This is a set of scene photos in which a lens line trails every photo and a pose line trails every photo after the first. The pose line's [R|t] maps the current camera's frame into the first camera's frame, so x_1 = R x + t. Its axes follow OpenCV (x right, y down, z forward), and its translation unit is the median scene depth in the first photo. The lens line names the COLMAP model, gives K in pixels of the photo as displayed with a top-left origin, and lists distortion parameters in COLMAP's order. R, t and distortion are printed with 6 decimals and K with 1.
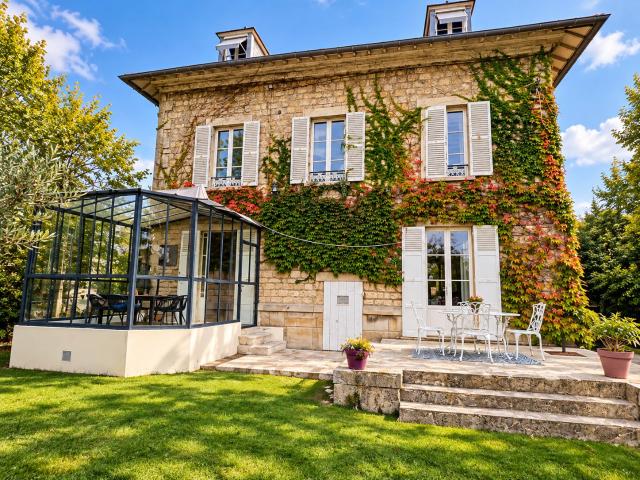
lens RADIAL K [[454.8, 0, 320.0], [0, 454.8, 240.0], [0, 0, 1]] dist [-0.000736, -0.000278]
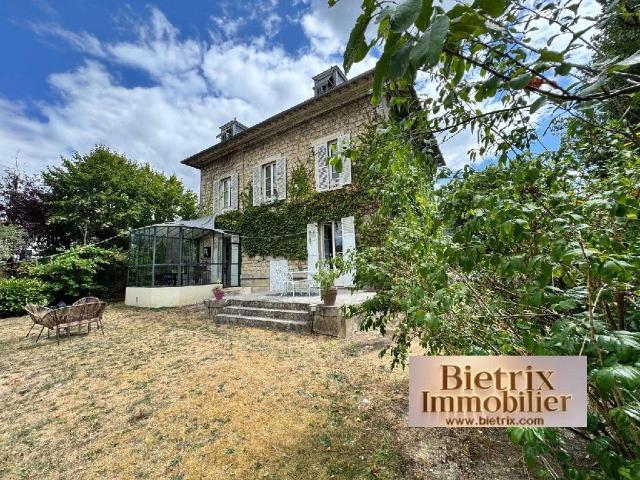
lens RADIAL K [[454.8, 0, 320.0], [0, 454.8, 240.0], [0, 0, 1]] dist [-0.000736, -0.000278]
pose [[0.802925, -0.073358, -0.591549, 1.170749], [0.113594, 0.993042, 0.031037, -0.019618], [0.585156, -0.092117, 0.805672, -0.271928]]
